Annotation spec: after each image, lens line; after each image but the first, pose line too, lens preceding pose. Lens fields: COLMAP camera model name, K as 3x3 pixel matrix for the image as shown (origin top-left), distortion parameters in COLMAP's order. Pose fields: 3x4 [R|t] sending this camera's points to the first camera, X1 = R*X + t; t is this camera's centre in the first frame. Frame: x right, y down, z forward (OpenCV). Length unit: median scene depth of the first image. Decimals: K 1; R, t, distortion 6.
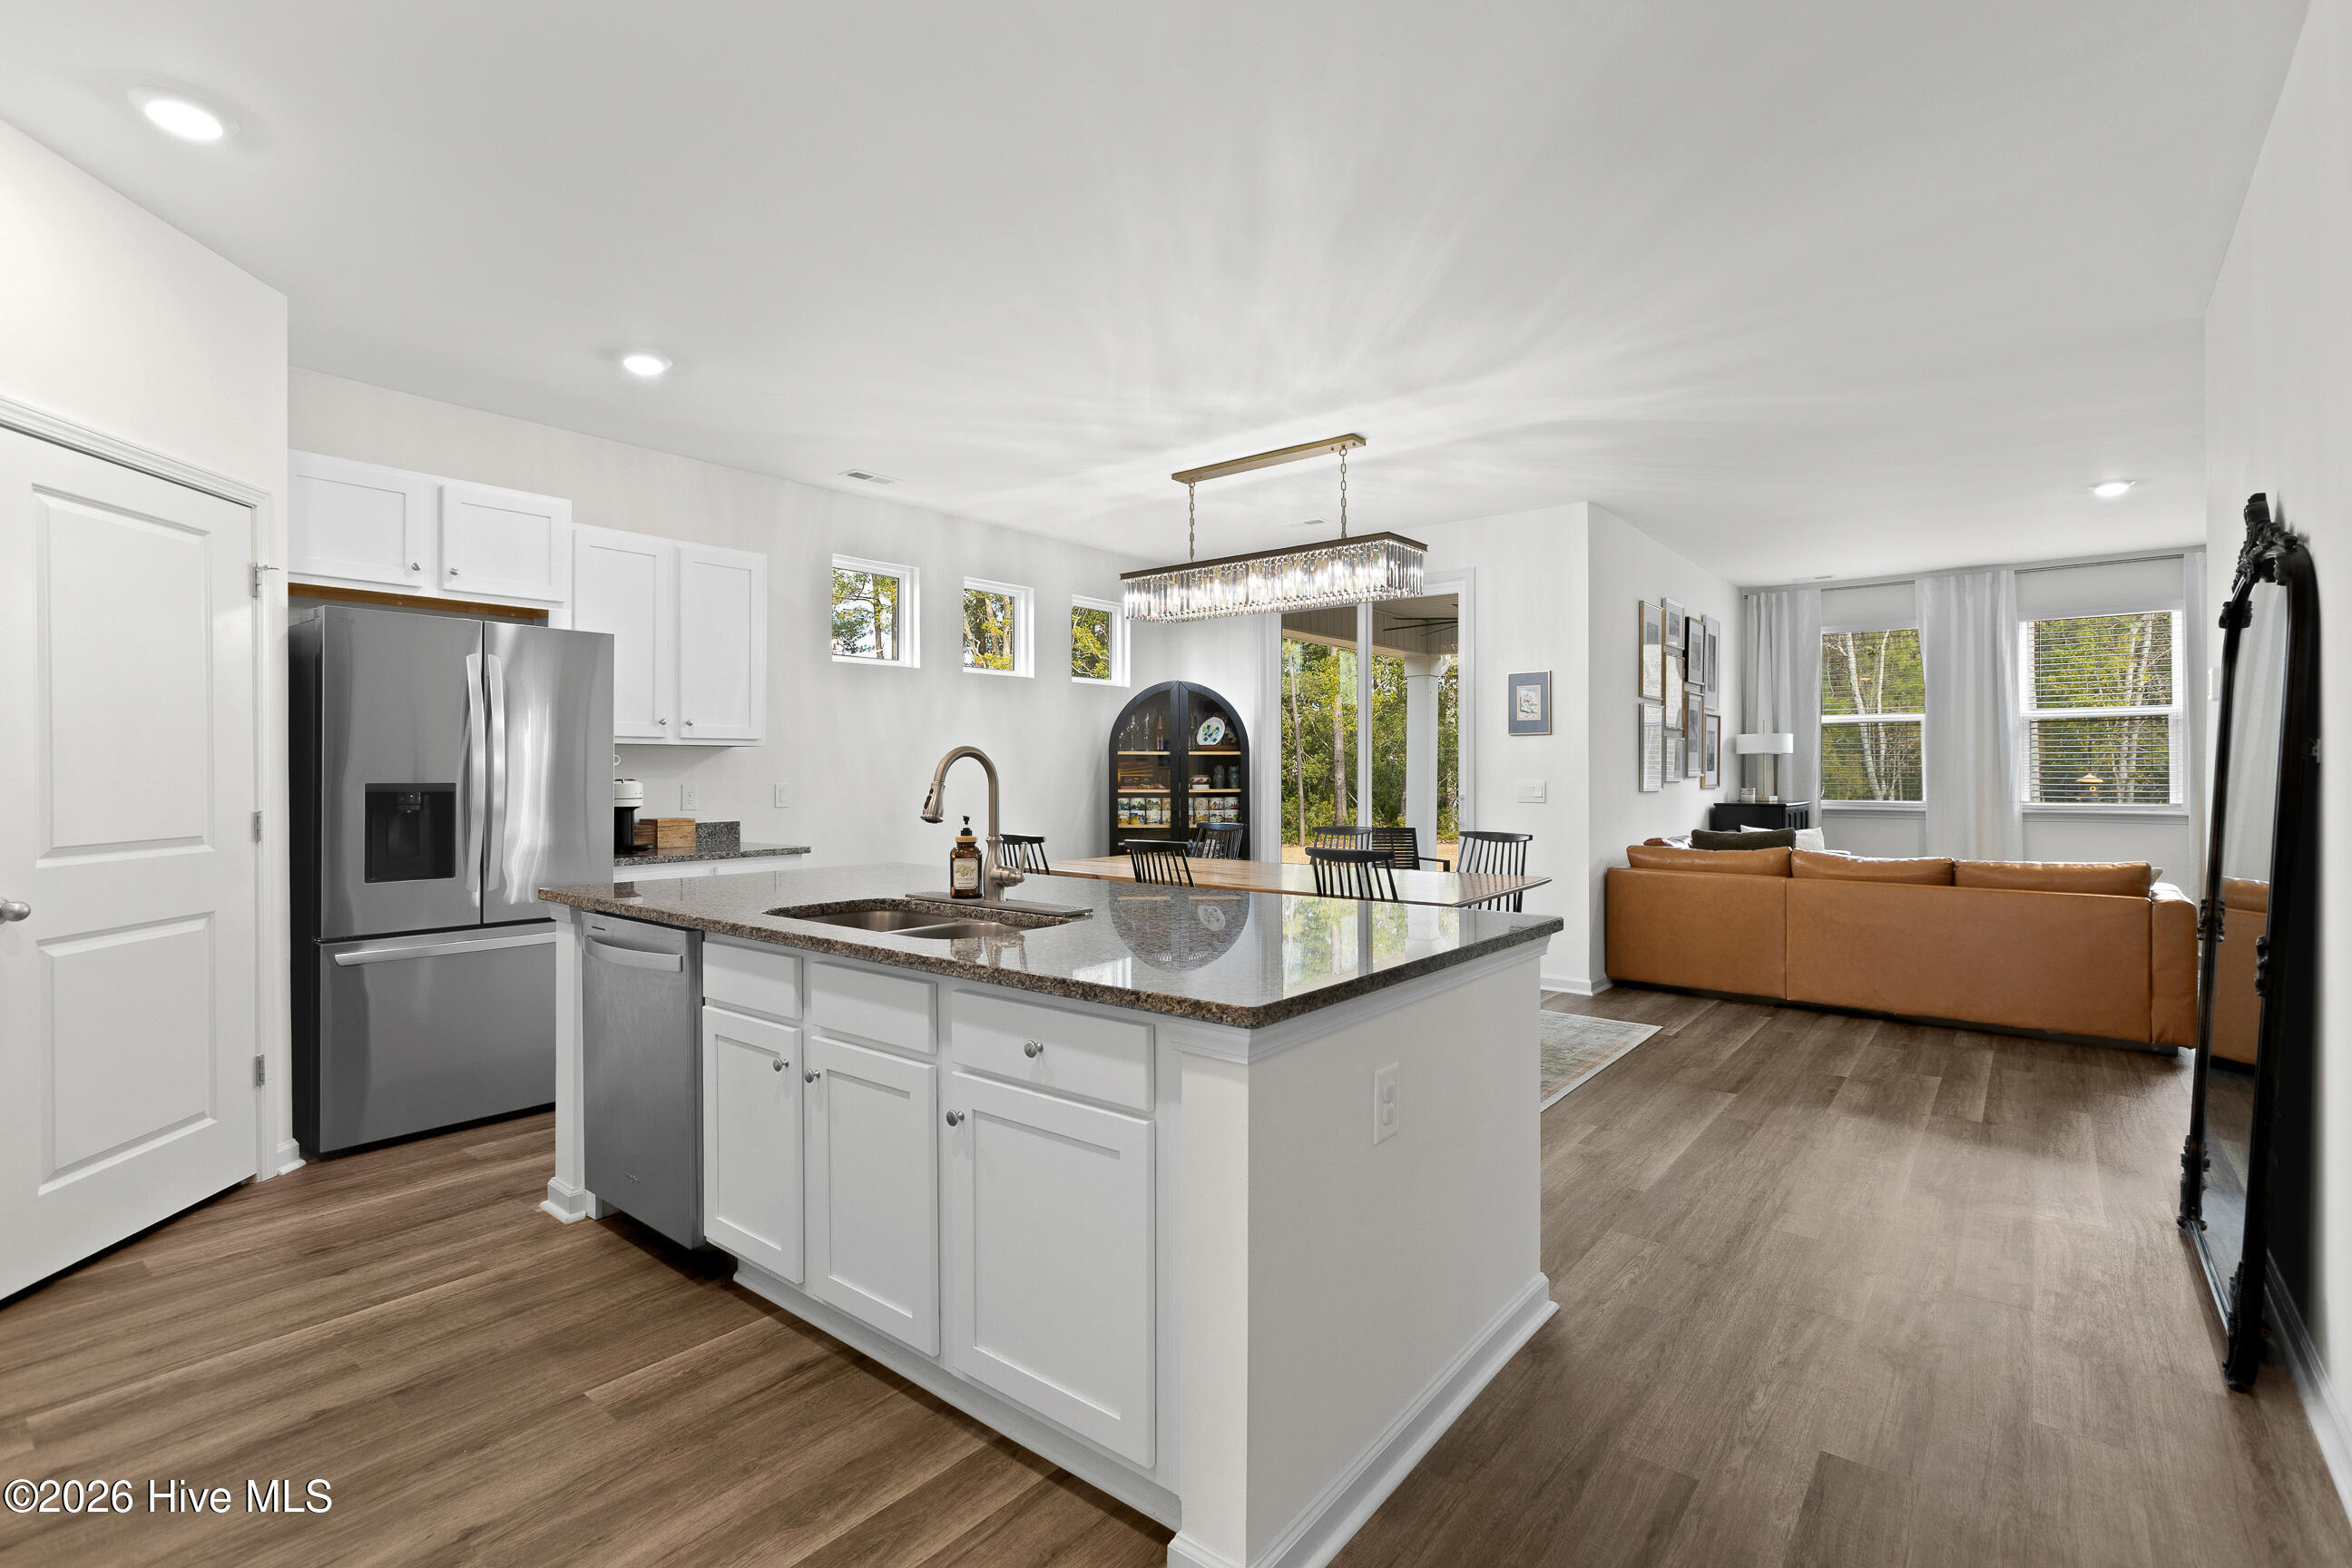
lens RADIAL K [[1086.9, 0, 1168.8], [0, 1086.9, 772.2], [0, 0, 1]] dist [-0.014218, 0.010439]
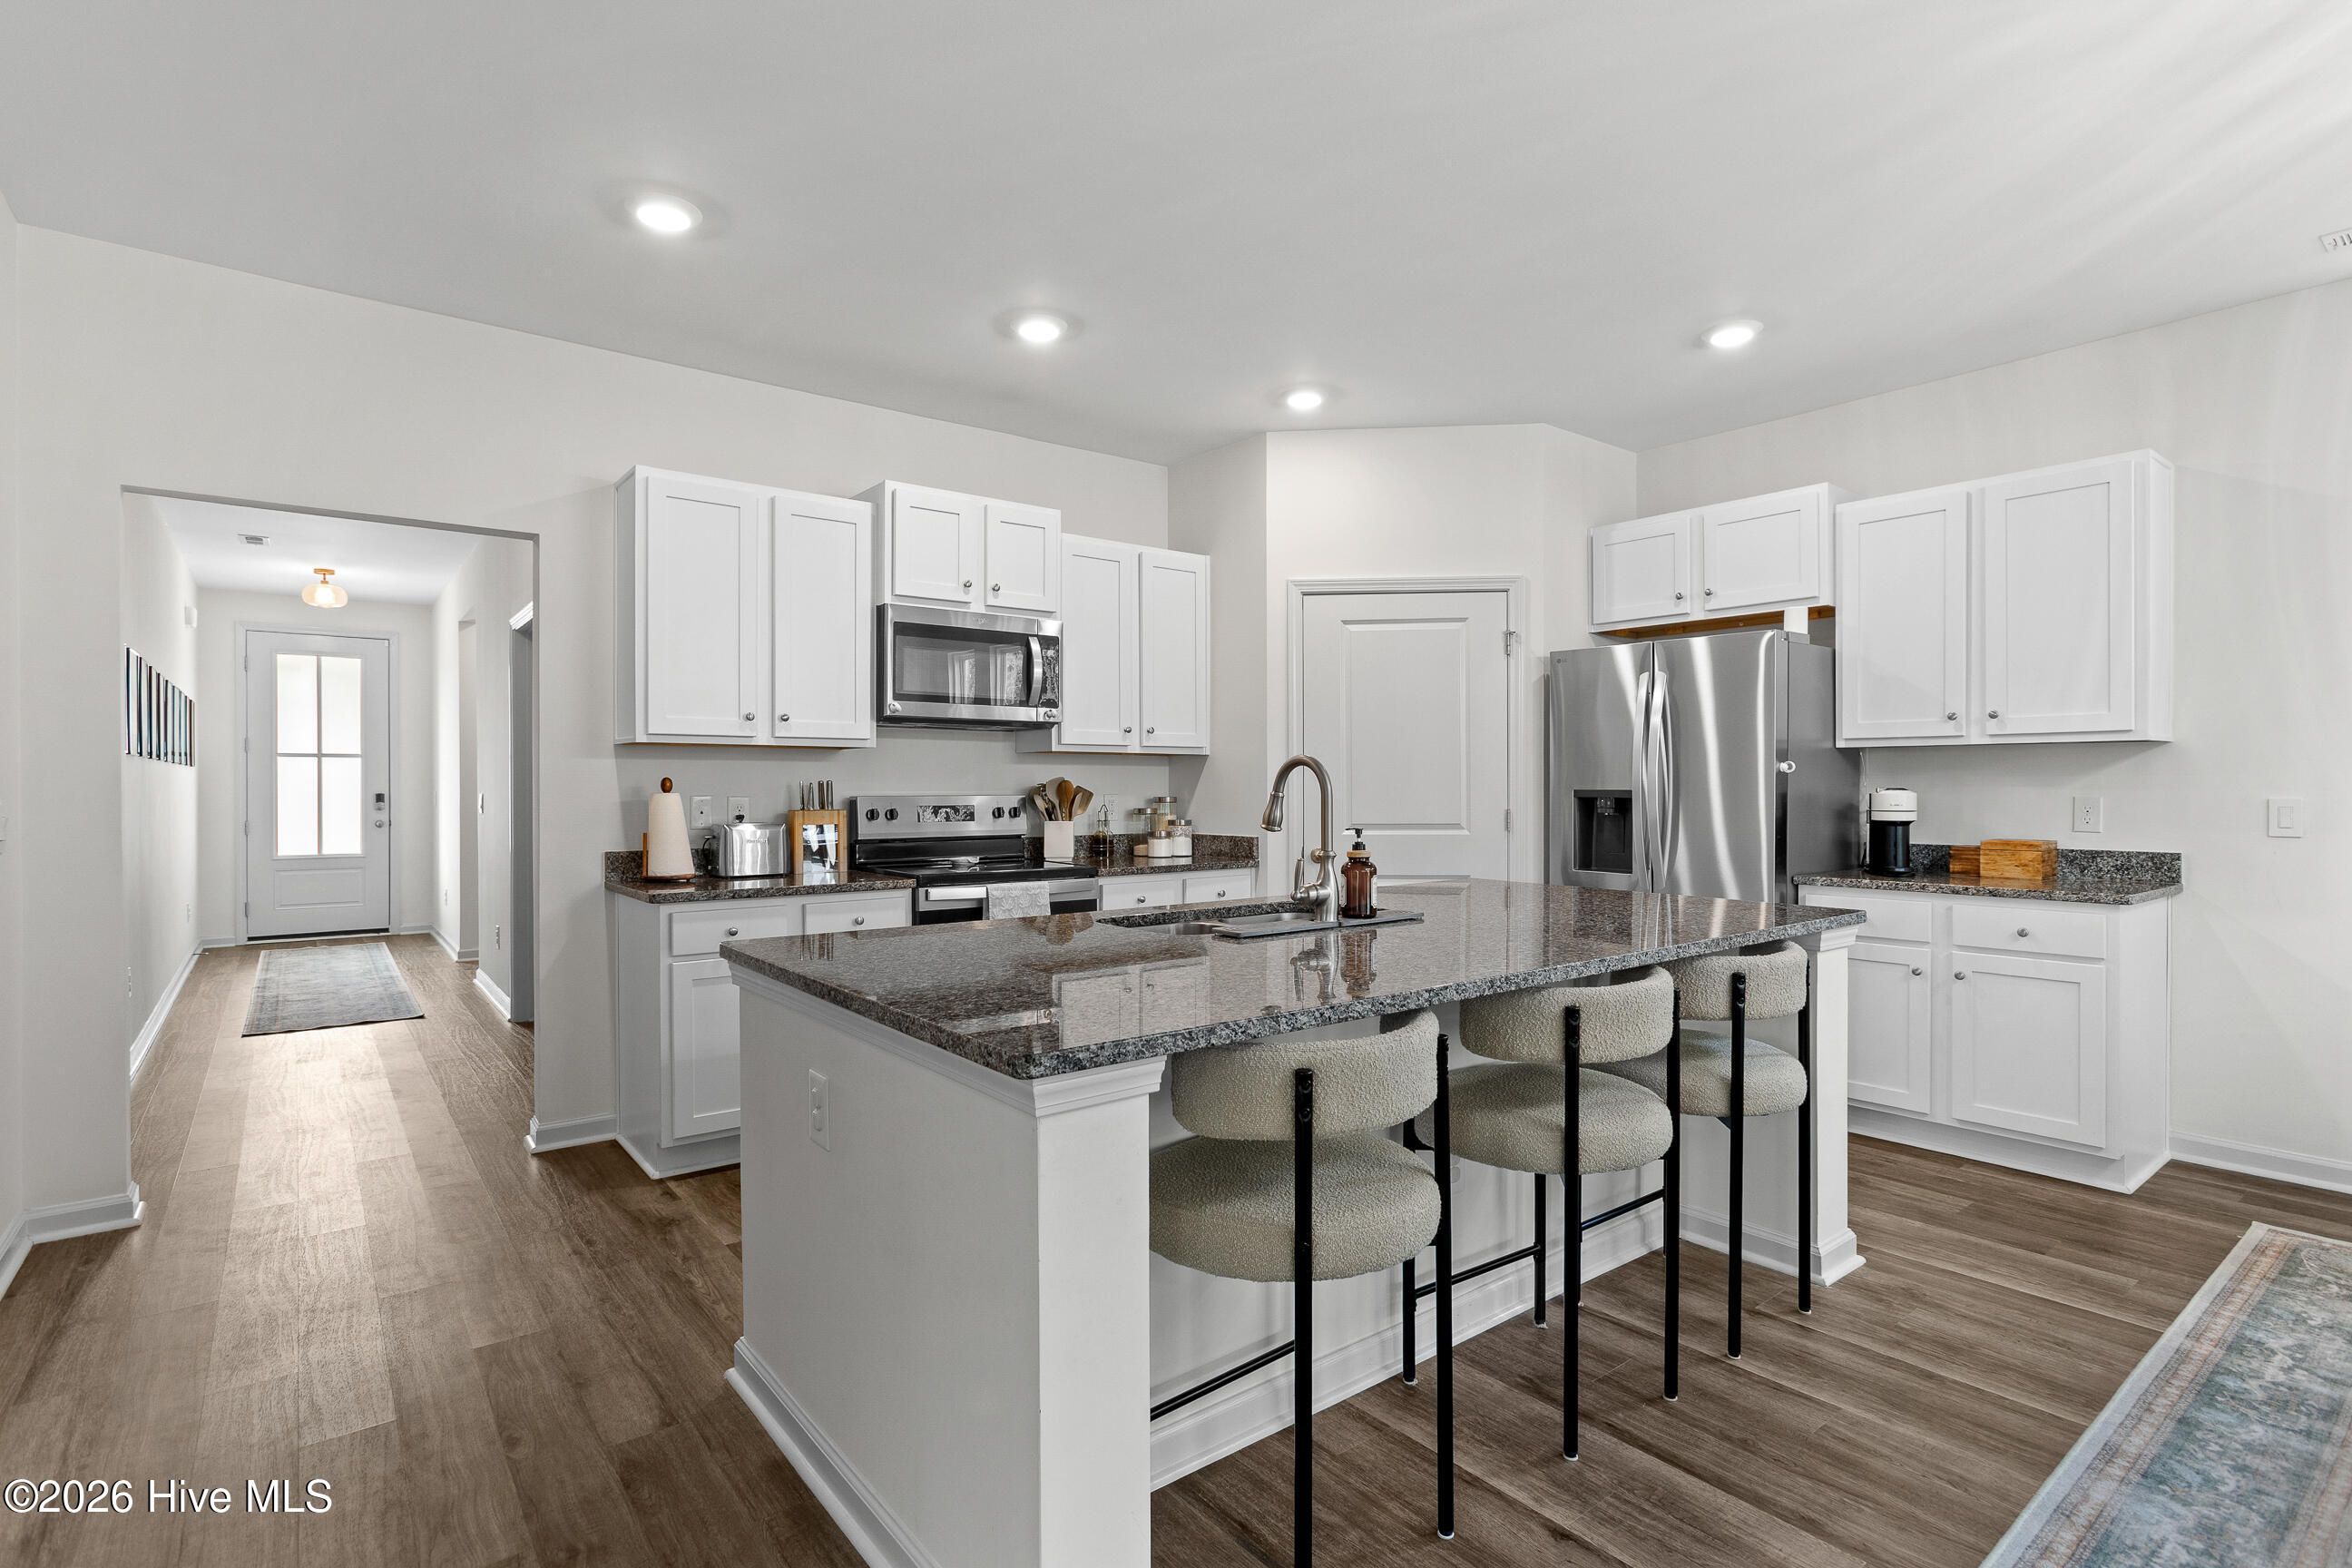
lens RADIAL K [[1134.0, 0, 1184.3], [0, 1134.0, 789.0], [0, 0, 1]] dist [-0.013730, 0.013609]
pose [[-0.216788, 0.006500, -0.976197, 0.639966], [0.002459, 0.999978, 0.006112, 0.000499], [0.976216, -0.001076, -0.216799, 0.866631]]
